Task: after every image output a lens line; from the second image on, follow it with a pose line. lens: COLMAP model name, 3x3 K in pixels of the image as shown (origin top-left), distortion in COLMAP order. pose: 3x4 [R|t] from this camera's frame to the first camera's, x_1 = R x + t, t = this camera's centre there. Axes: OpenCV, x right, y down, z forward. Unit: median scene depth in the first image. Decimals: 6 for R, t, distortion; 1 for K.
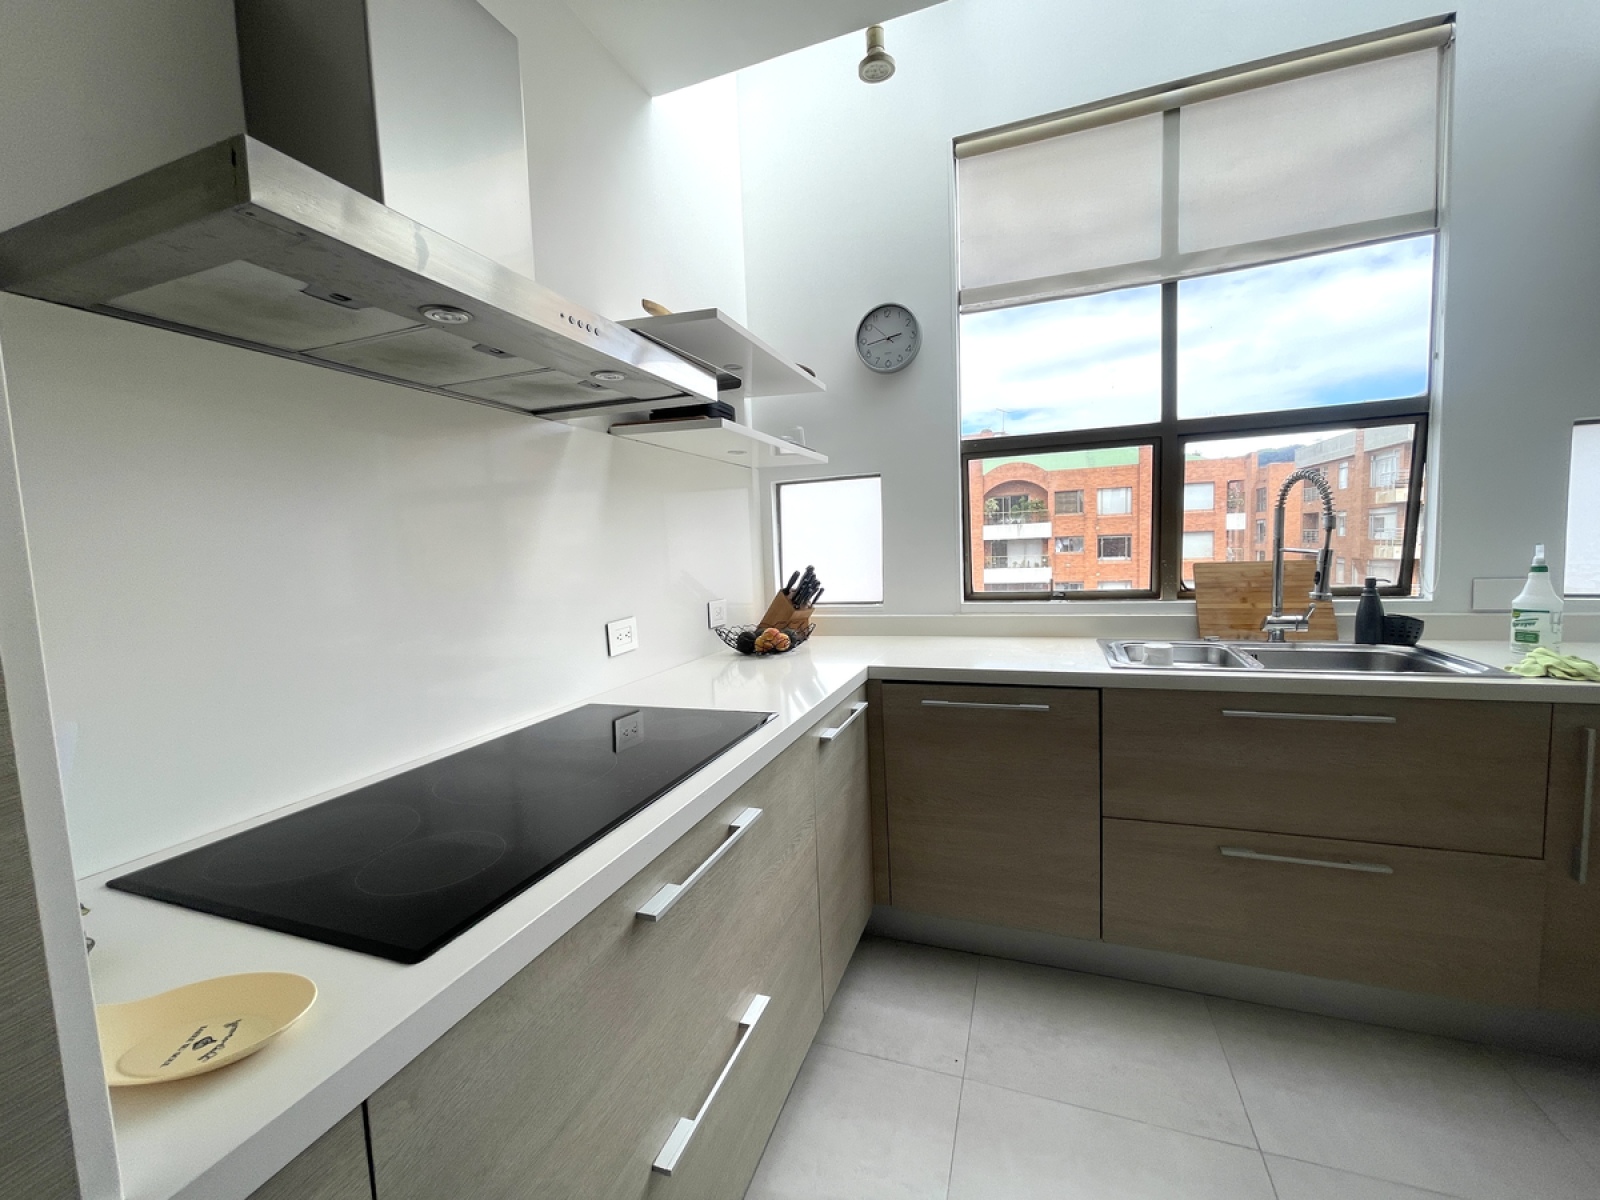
lens RADIAL K [[650.2, 0, 796.9], [0, 650.2, 603.0], [0, 0, 1]] dist [-0.003117, 0.000664]
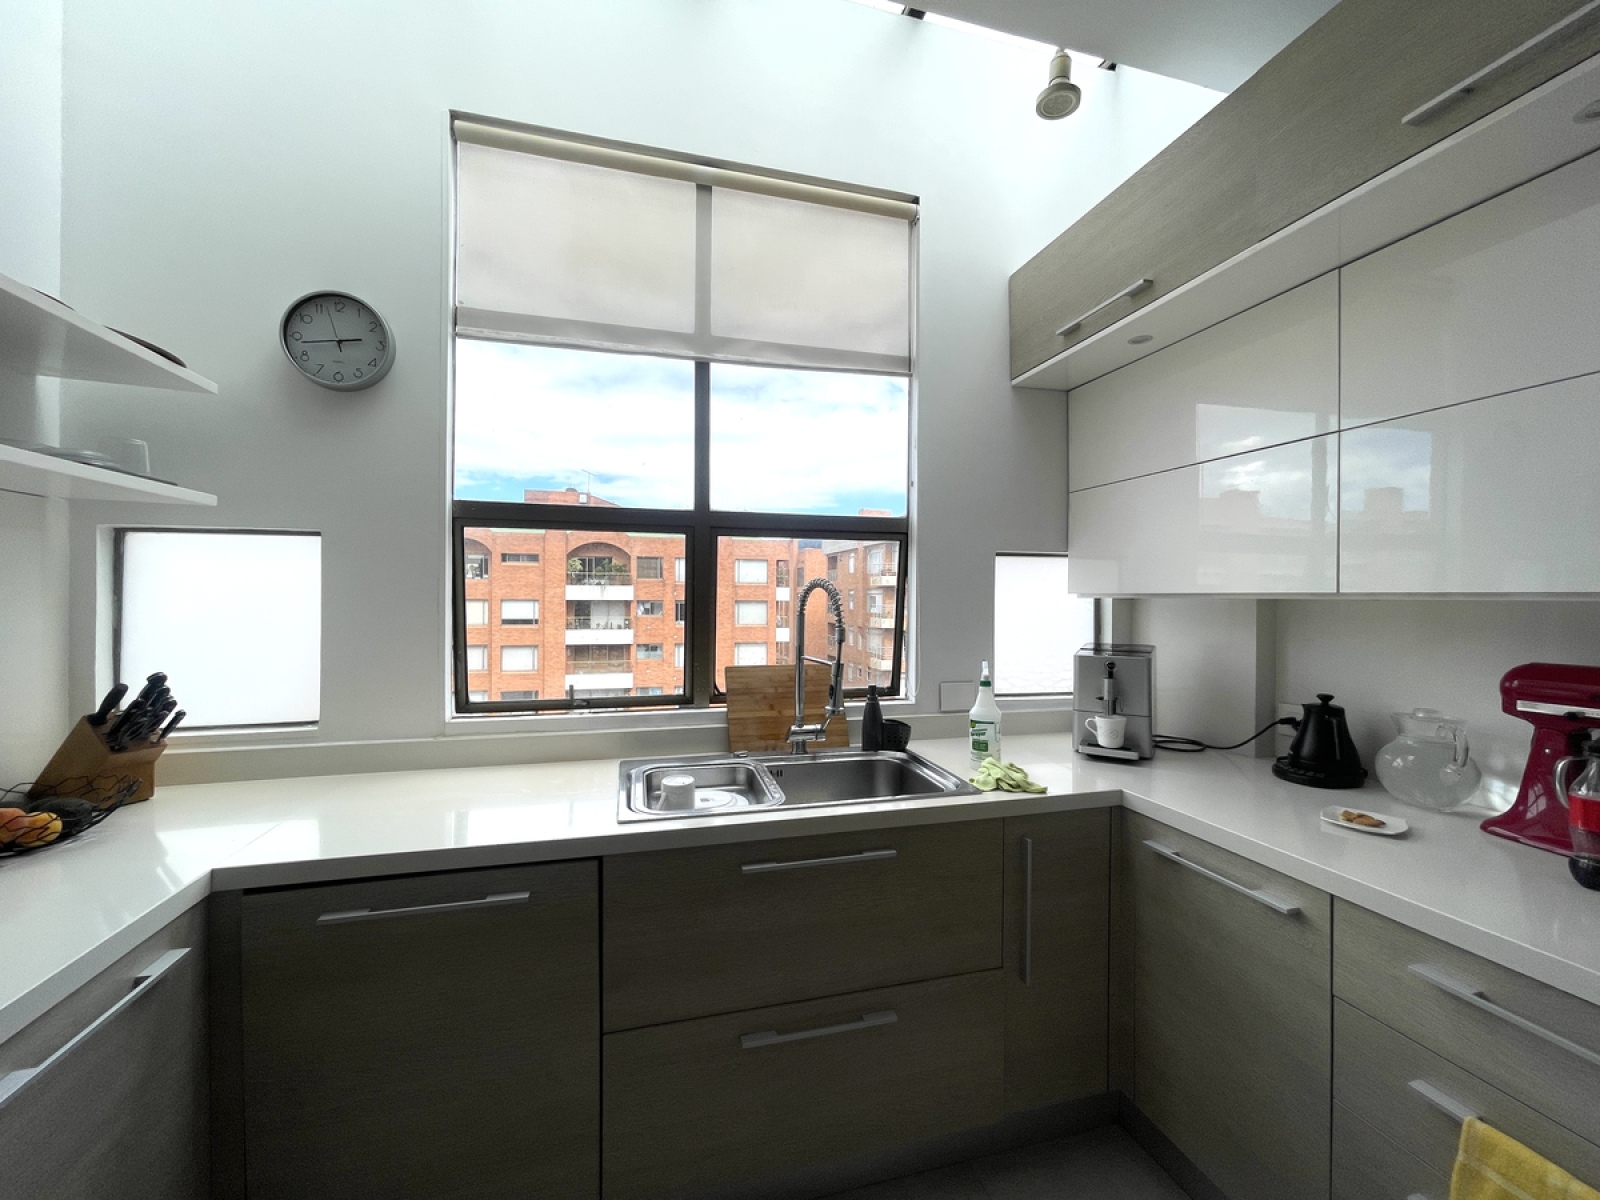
lens RADIAL K [[650.2, 0, 800.6], [0, 650.2, 600.3], [0, 0, 1]] dist [-0.003117, 0.000664]
pose [[0.814108, 0.045887, 0.578898, 0.169934], [0.008717, 0.995795, -0.091192, -0.072871], [-0.580648, 0.079287, 0.810285, 0.198230]]
